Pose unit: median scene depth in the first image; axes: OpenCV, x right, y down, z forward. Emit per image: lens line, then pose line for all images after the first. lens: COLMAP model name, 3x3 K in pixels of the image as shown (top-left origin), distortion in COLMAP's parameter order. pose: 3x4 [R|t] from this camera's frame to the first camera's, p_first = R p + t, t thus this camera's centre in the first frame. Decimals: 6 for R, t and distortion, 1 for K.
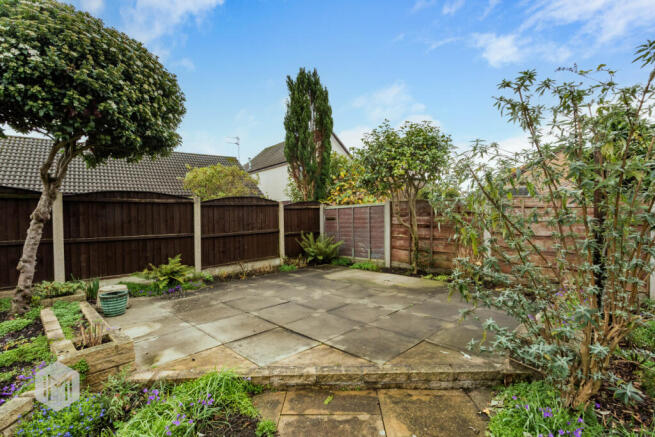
lens RADIAL K [[324.7, 0, 327.5], [0, 324.7, 218.5], [0, 0, 1]] dist [0.000726, 0.000122]
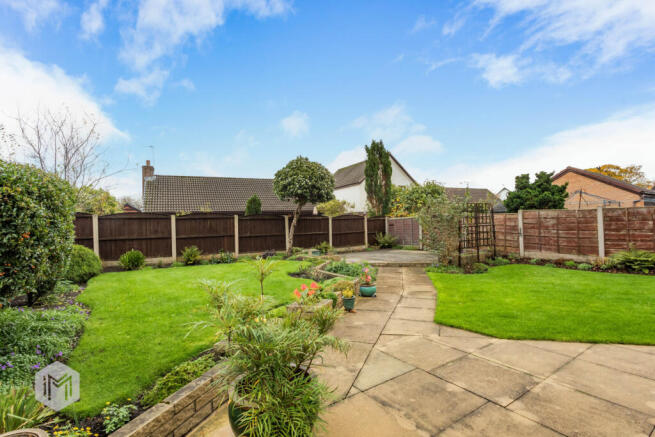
lens RADIAL K [[324.7, 0, 327.5], [0, 324.7, 218.5], [0, 0, 1]] dist [0.000726, 0.000122]
pose [[0.981639, -0.016733, -0.190013, 0.004490], [0.012631, 0.999661, -0.022777, 0.001824], [0.190329, 0.019958, 0.981517, -0.951955]]
